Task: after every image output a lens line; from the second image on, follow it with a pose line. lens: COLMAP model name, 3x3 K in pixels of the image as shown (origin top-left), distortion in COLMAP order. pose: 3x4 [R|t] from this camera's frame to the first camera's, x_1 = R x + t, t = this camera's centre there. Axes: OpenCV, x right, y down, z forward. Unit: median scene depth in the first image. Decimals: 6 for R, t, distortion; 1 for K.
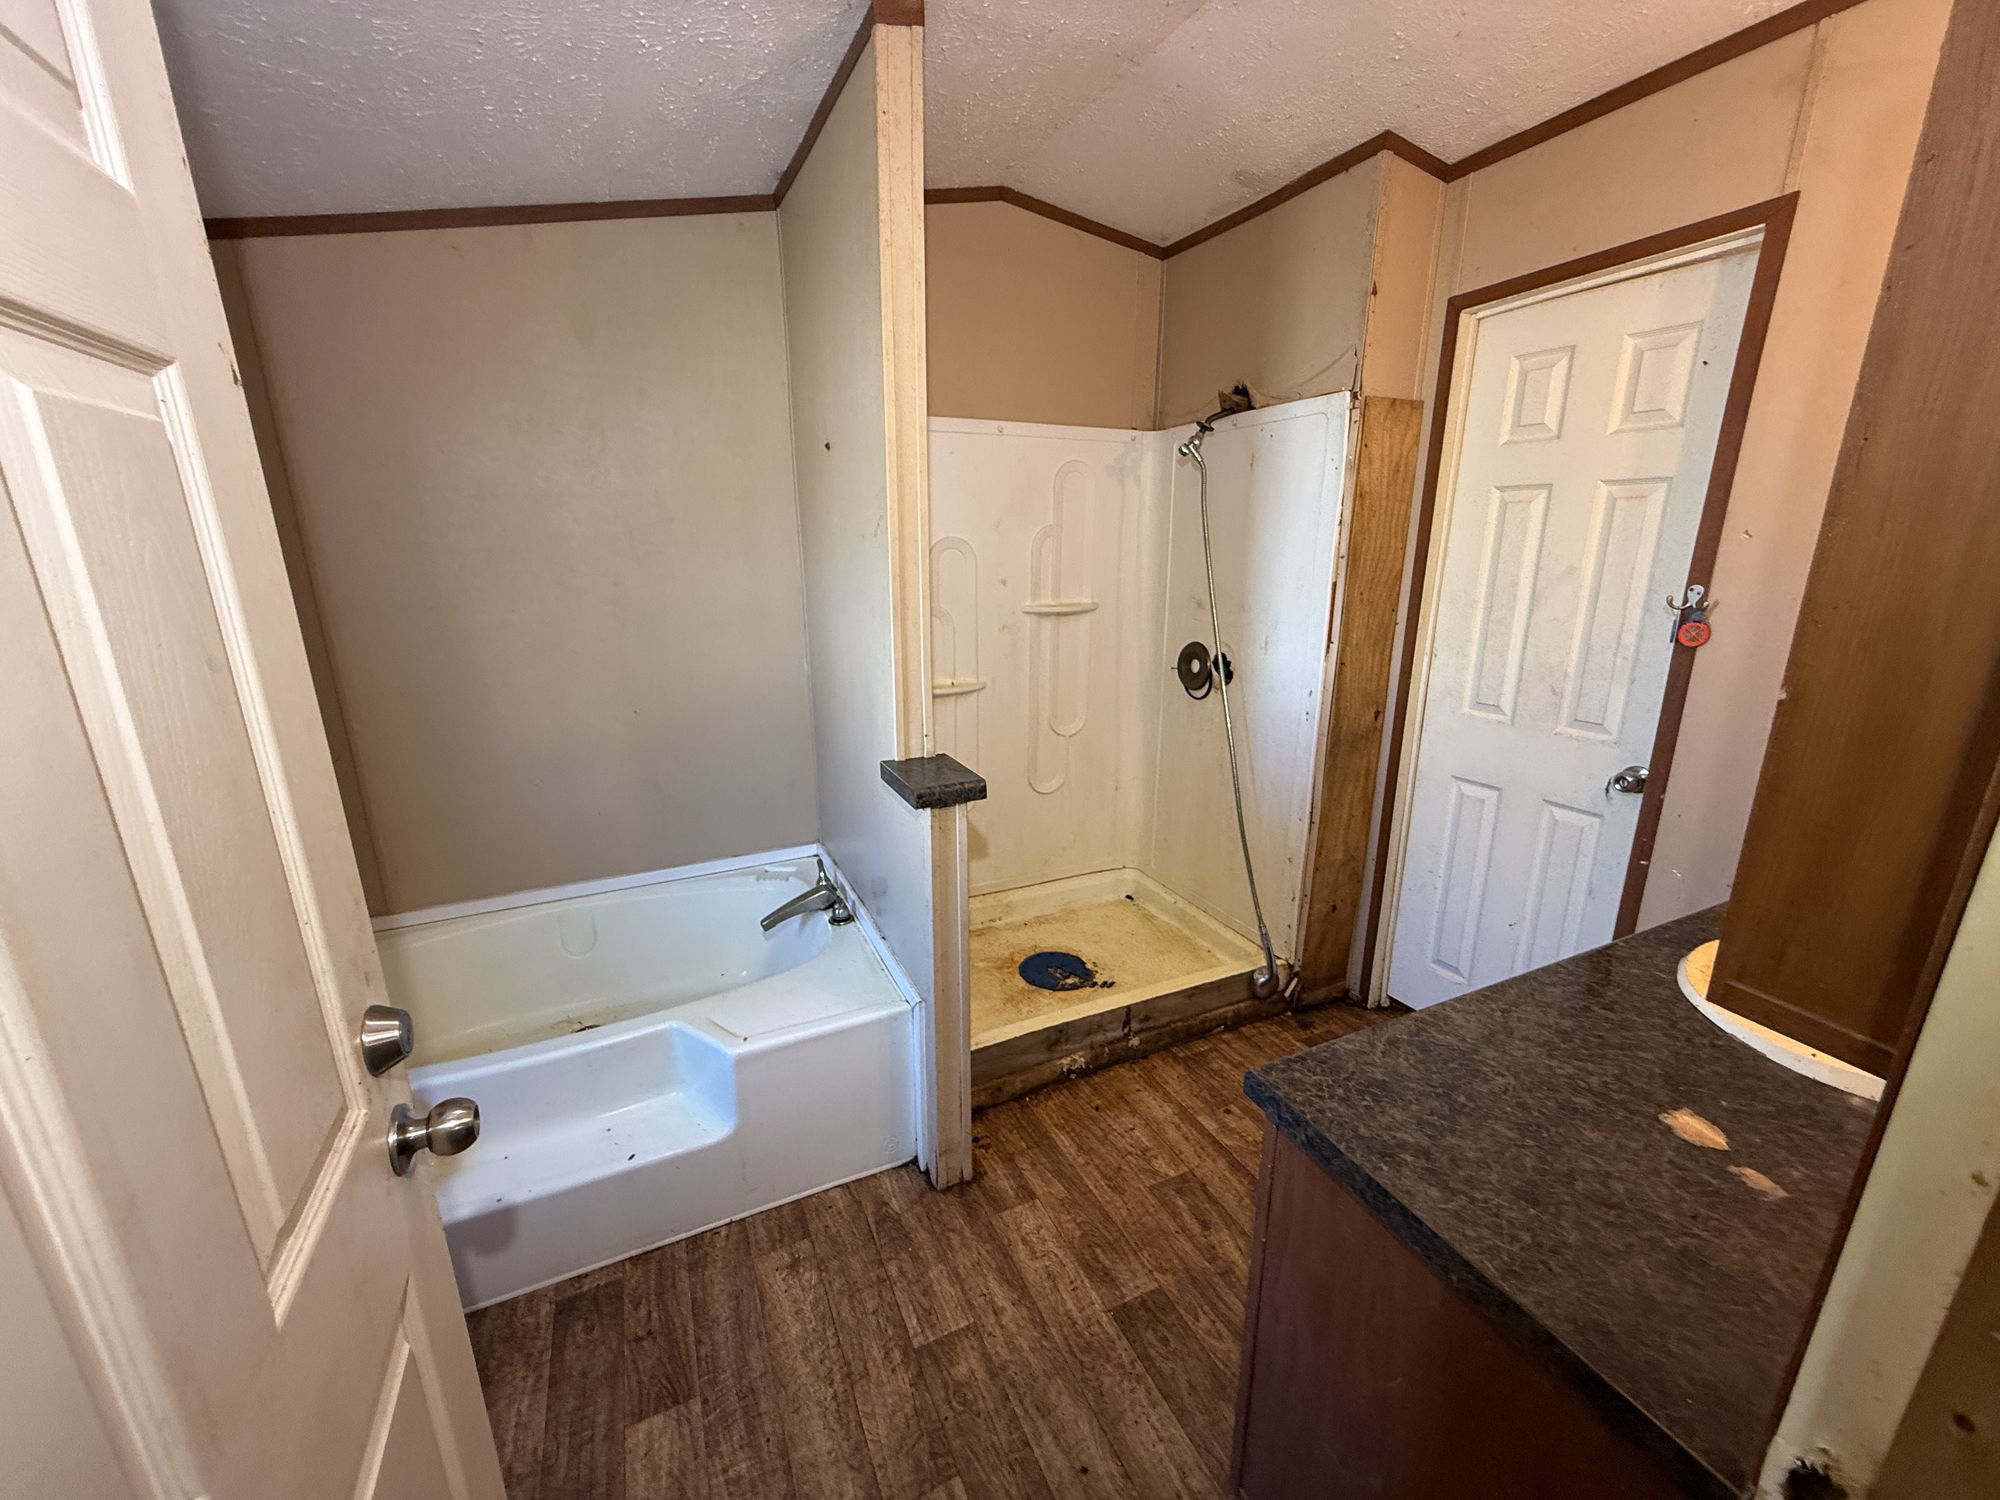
lens RADIAL K [[796.4, 0, 1000.0], [0, 796.4, 752.7], [0, 0, 1]] dist [-0.000219, 0.000074]
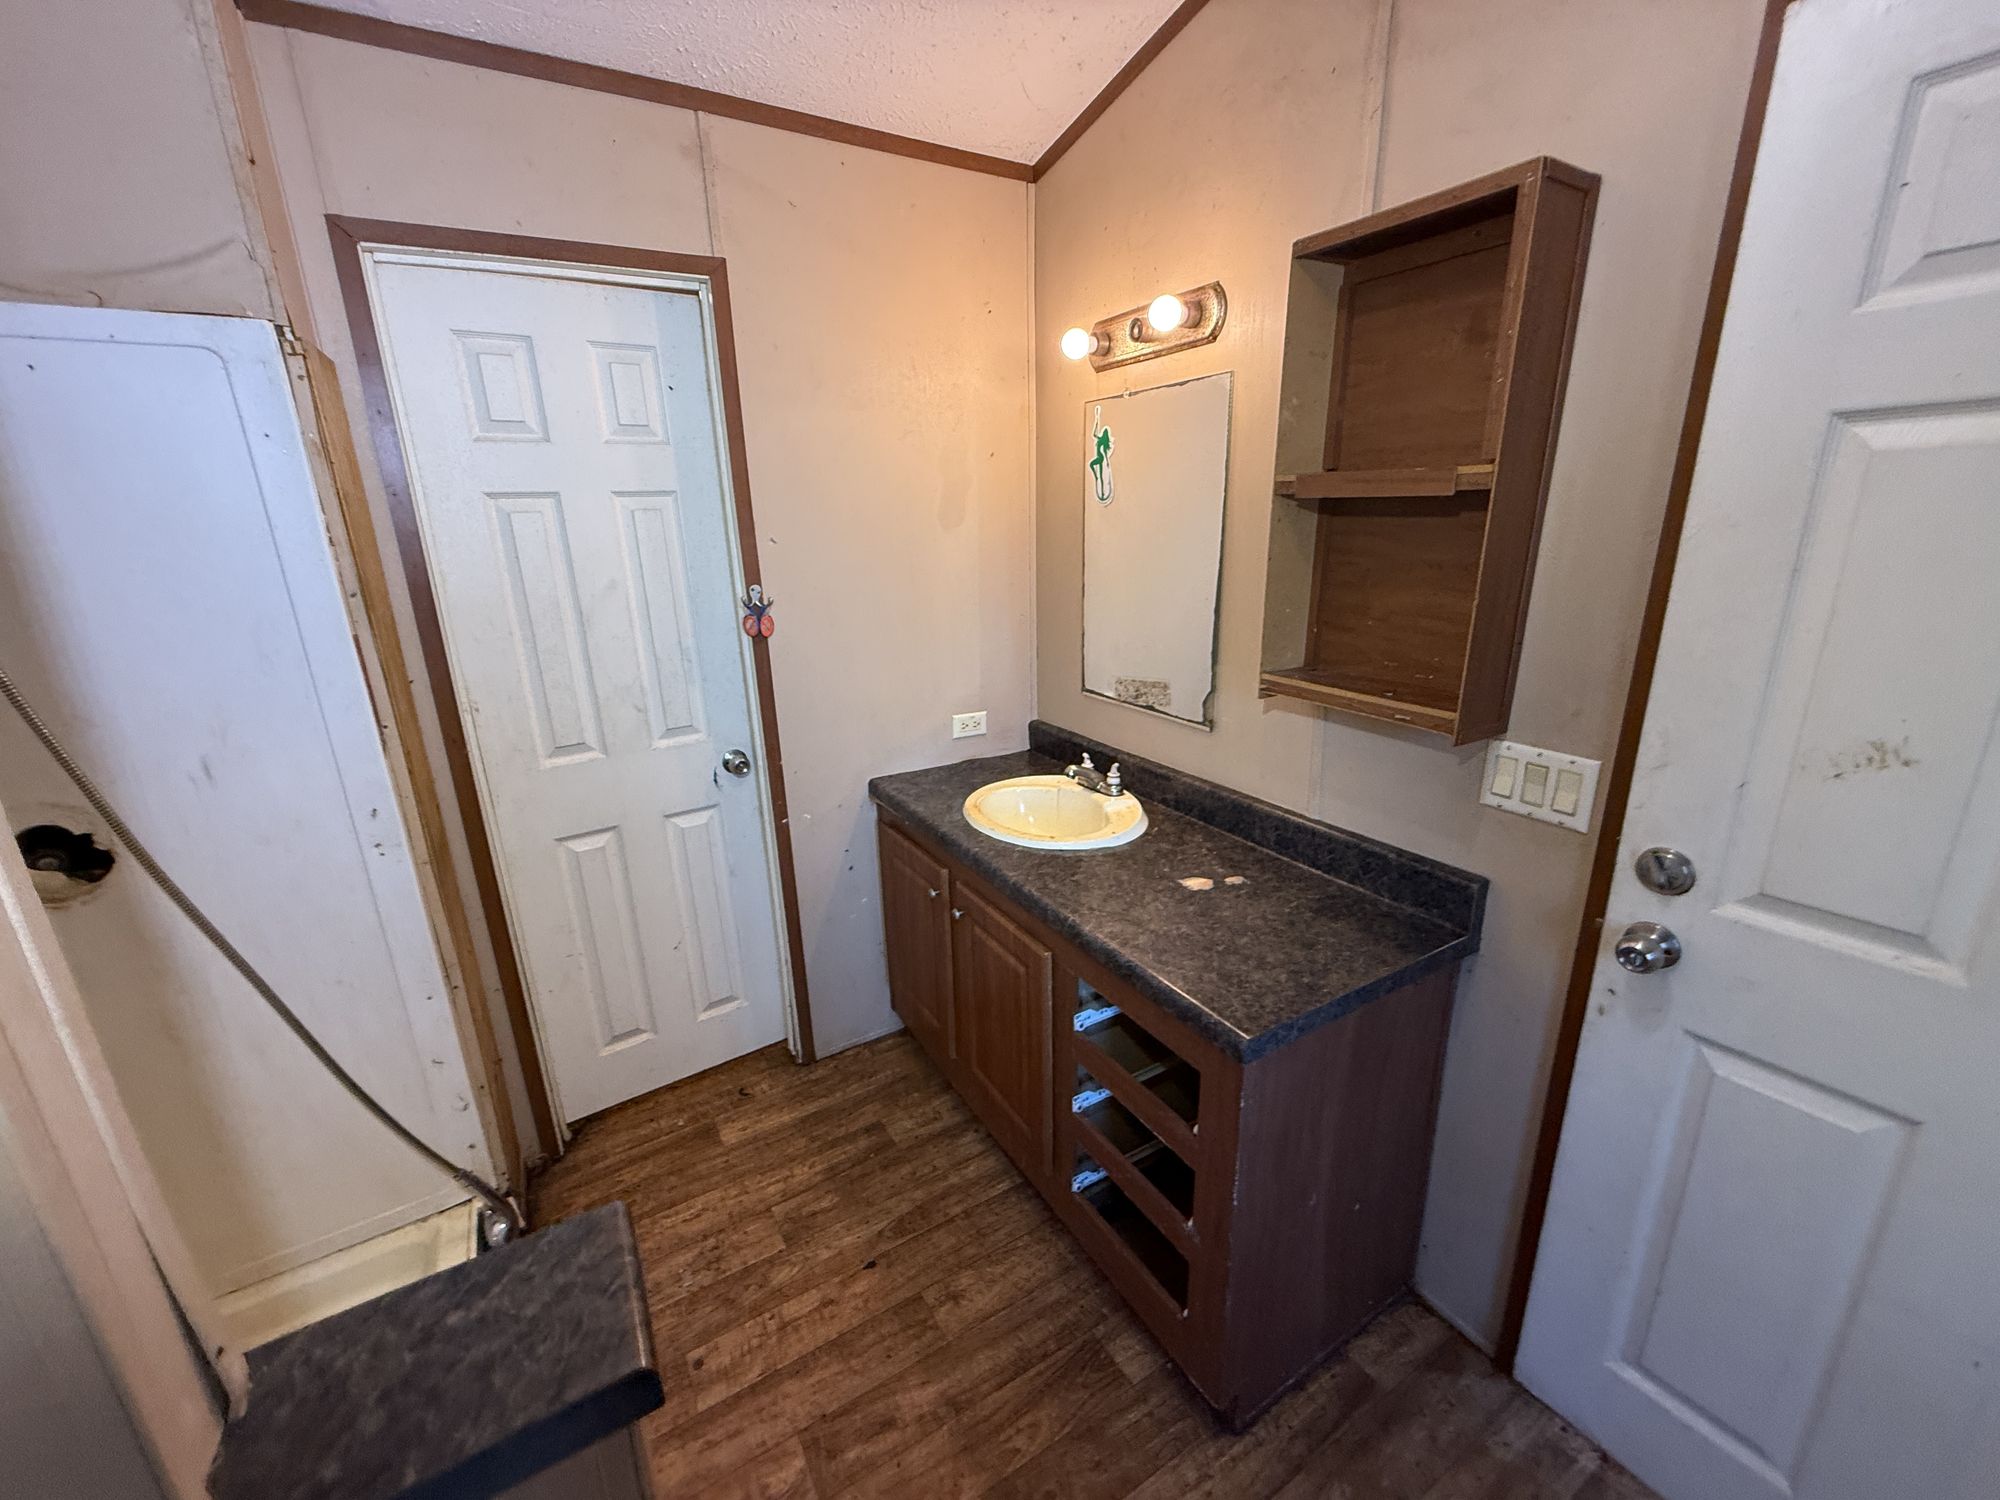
lens RADIAL K [[796.4, 0, 1000.0], [0, 796.4, 752.7], [0, 0, 1]] dist [-0.000219, 0.000074]
pose [[-0.108276, -0.271915, 0.956211, -0.310518], [0.291895, 0.910772, 0.292046, -0.197914], [-0.950302, 0.310735, -0.019244, 0.670214]]
